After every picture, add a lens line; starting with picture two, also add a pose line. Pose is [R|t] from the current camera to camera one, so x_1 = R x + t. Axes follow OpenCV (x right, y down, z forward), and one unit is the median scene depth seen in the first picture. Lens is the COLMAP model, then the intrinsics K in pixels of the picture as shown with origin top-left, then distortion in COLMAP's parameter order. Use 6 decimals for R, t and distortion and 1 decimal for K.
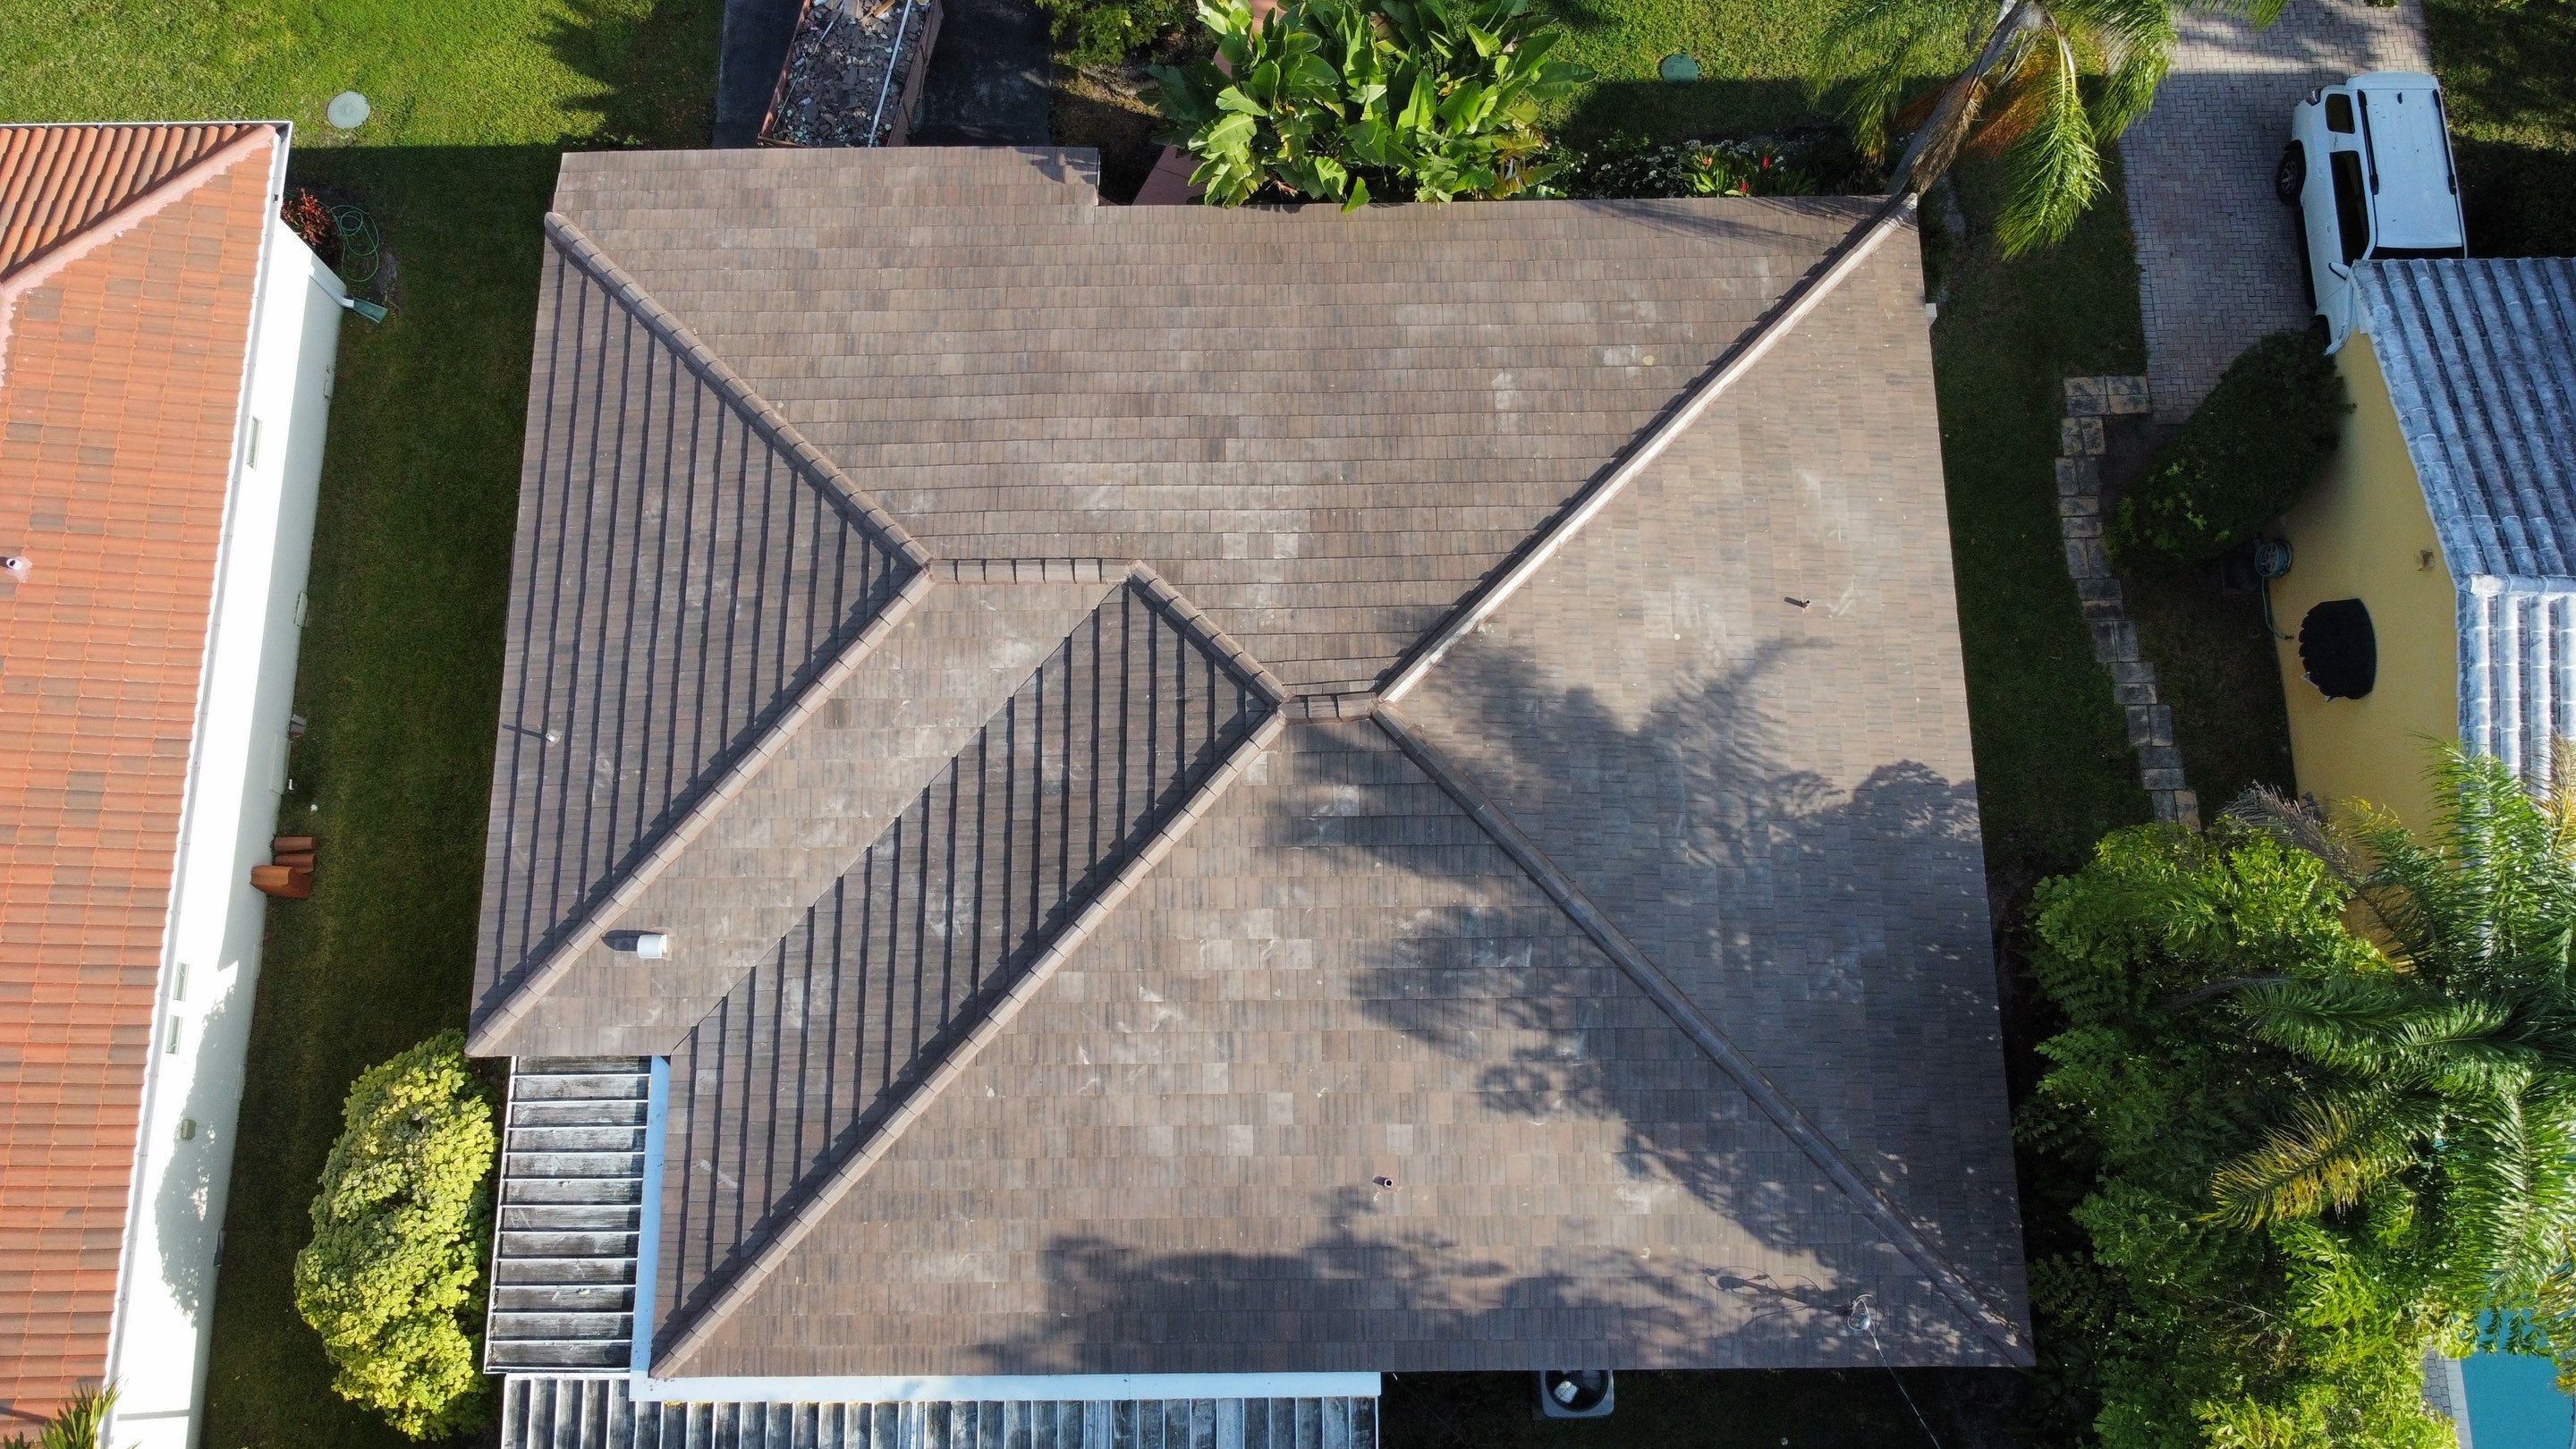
lens RADIAL K [[1876.8, 0, 1288.0], [0, 1876.8, 724.5], [0, 0, 1]] dist [-0.008608, -0.002907]
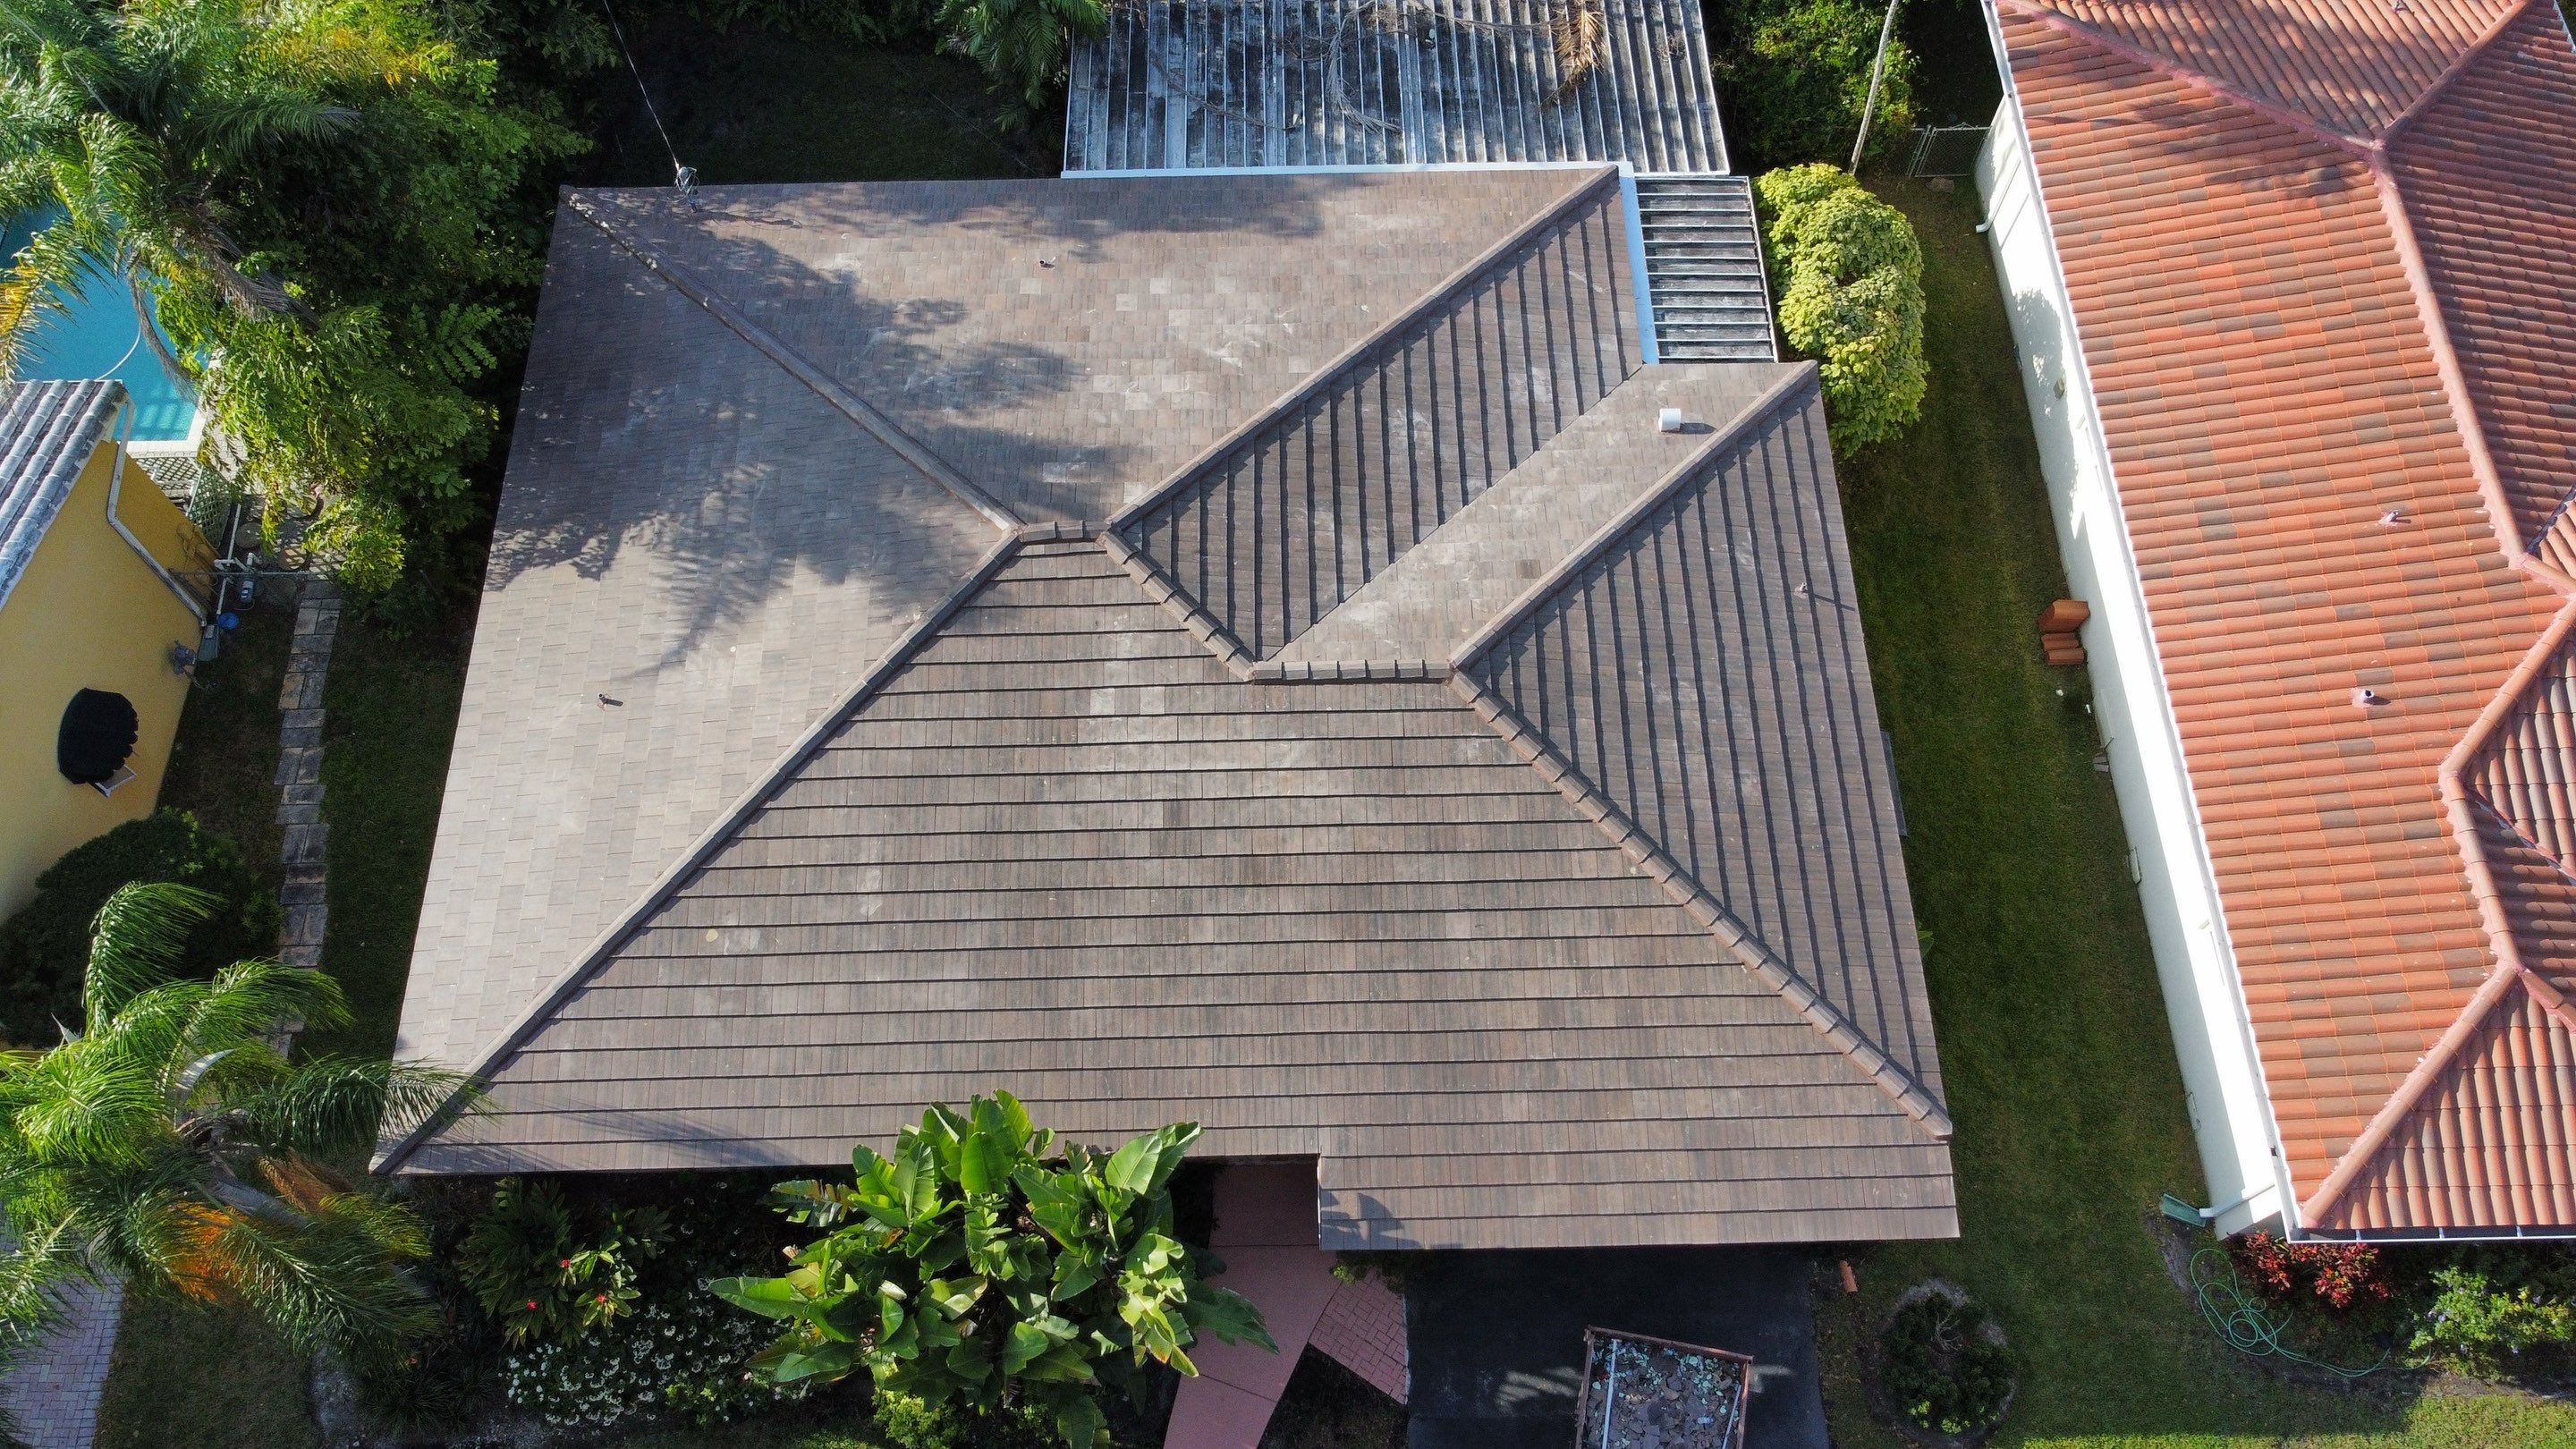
lens RADIAL K [[1829.9, 0, 1288.0], [0, 1829.9, 724.5], [0, 0, 1]] dist [-0.000926, 0.000241]
pose [[-0.999849, 0.015632, 0.007563, -0.110215], [-0.007211, -0.769957, 0.638055, -0.747593], [0.015797, 0.637904, 0.769954, 0.250102]]
